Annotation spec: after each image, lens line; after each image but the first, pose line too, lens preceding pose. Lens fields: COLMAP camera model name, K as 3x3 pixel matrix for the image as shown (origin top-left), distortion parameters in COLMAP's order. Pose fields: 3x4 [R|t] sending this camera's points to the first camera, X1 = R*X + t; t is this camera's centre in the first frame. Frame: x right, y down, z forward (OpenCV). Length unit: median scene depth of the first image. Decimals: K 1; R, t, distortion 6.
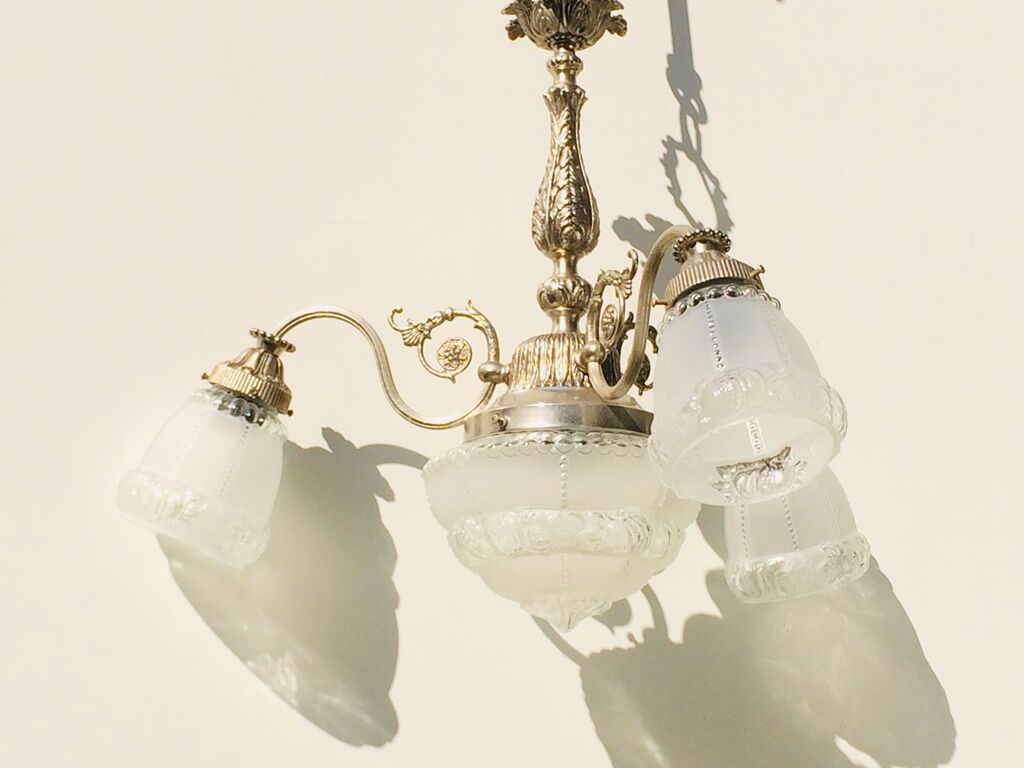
lens RADIAL K [[2188.1, 0, 518.9], [0, 2188.1, 355.1], [0, 0, 1]] dist [0.028370, 0.000000]
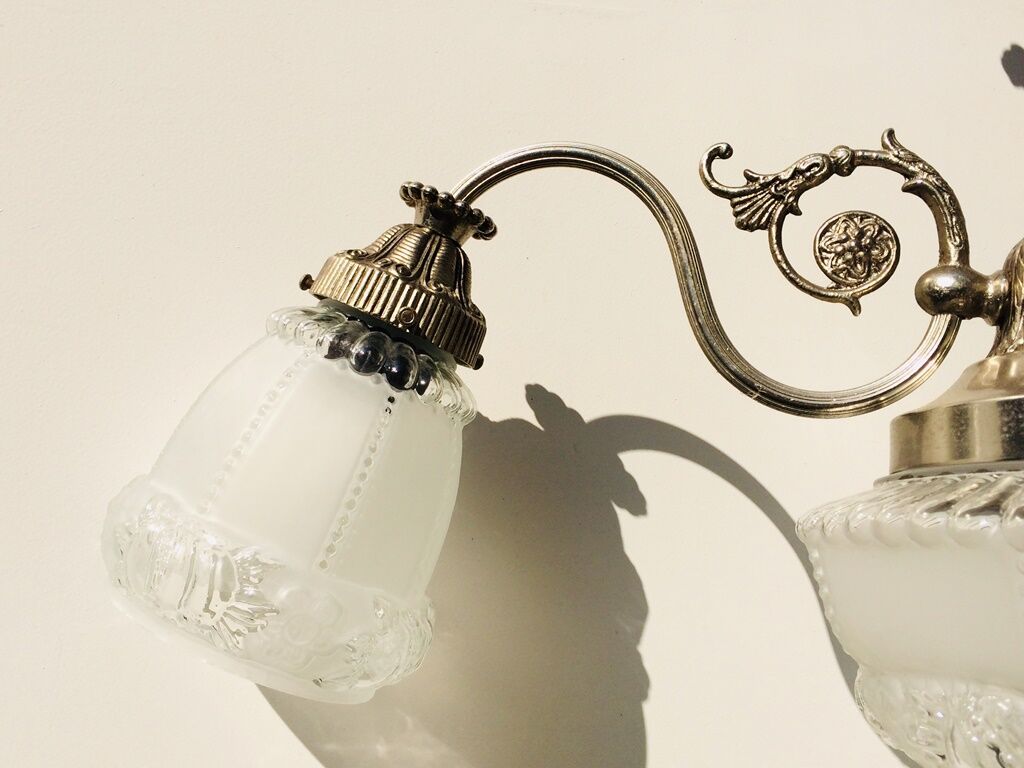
lens RADIAL K [[1026.2, 0, 519.4], [0, 1026.2, 378.1], [0, 0, 1]] dist [0.030831, 0.000000]
pose [[0.999511, 0.031214, 0.001685, -0.096185], [-0.031248, 0.996198, 0.081318, 0.010791], [0.000860, -0.081331, 0.996687, 0.772810]]
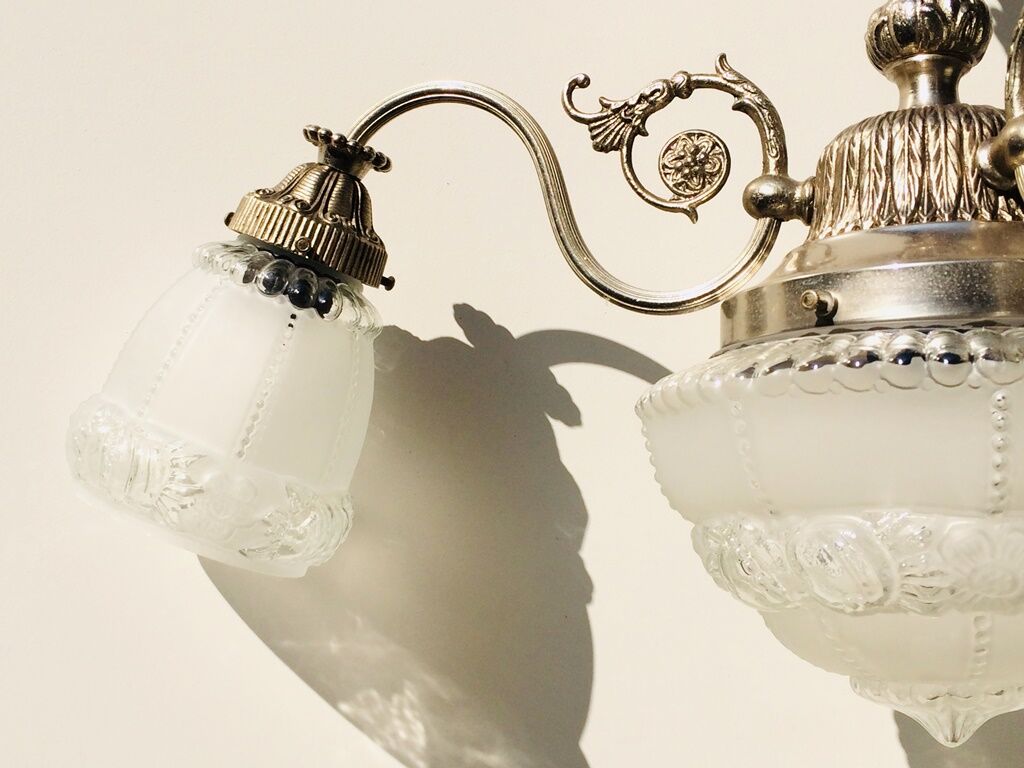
lens RADIAL K [[1392.5, 0, 530.4], [0, 1392.5, 388.4], [0, 0, 1]] dist [0.041170, 0.000000]
pose [[0.995882, -0.013411, -0.089659, -0.038295], [0.024555, 0.991933, 0.124366, 0.009941], [0.087268, -0.126055, 0.988177, 0.658966]]
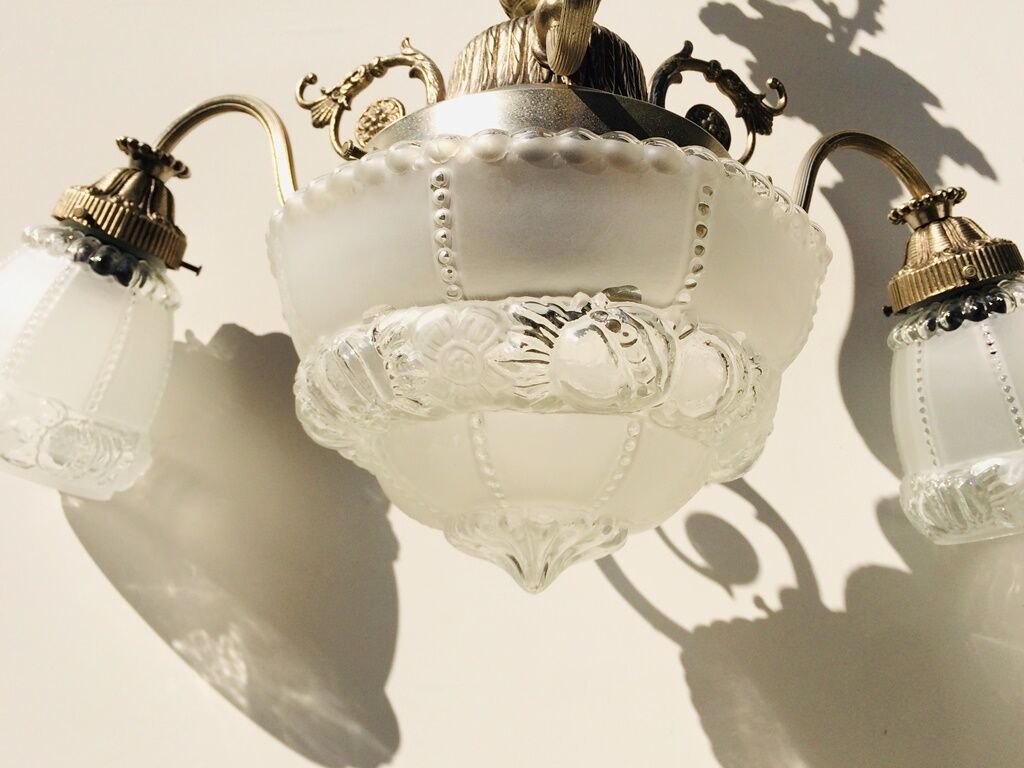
lens RADIAL K [[1026.2, 0, 511.4], [0, 1026.2, 380.6], [0, 0, 1]] dist [0.030831, 0.000000]
pose [[0.955716, -0.066854, -0.286598, 0.078954], [0.042707, 0.995053, -0.089699, 0.094387], [0.291177, 0.073487, 0.953843, 0.733414]]
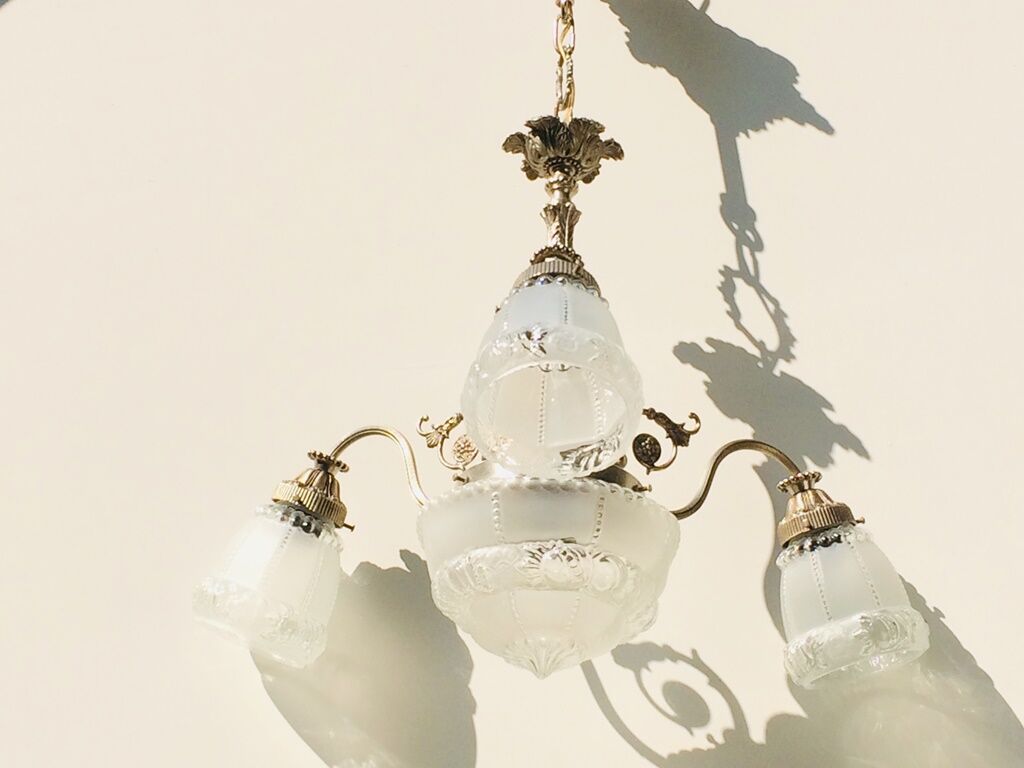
lens RADIAL K [[2188.1, 0, 475.1], [0, 2188.1, 326.8], [0, 0, 1]] dist [0.028370, 0.000000]
pose [[0.923733, -0.139445, -0.356754, 0.365901], [0.041962, 0.962614, -0.267607, 0.229566], [0.380733, 0.232227, 0.895049, 0.009689]]
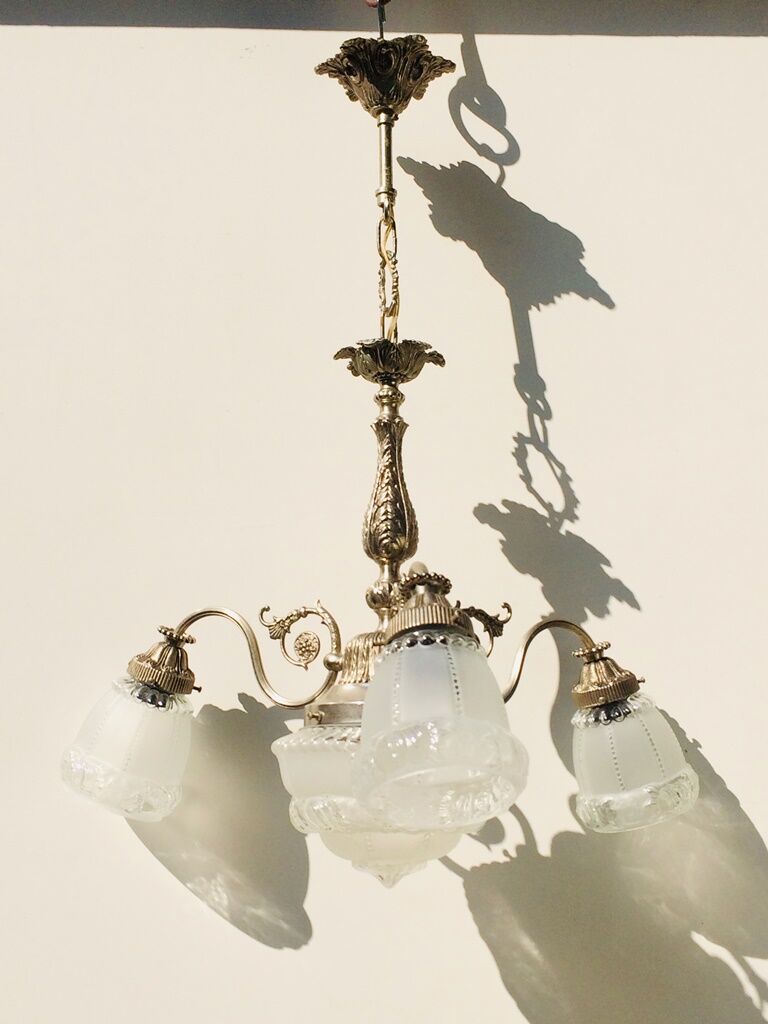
lens RADIAL K [[1439.4, 0, 362.1], [0, 1439.4, 497.5], [0, 0, 1]] dist [0.079218, 0.000000]
pose [[0.964549, -0.056623, -0.257758, 0.207441], [0.064057, 0.997735, 0.020527, -0.095424], [0.256012, -0.036310, 0.965991, 0.231730]]
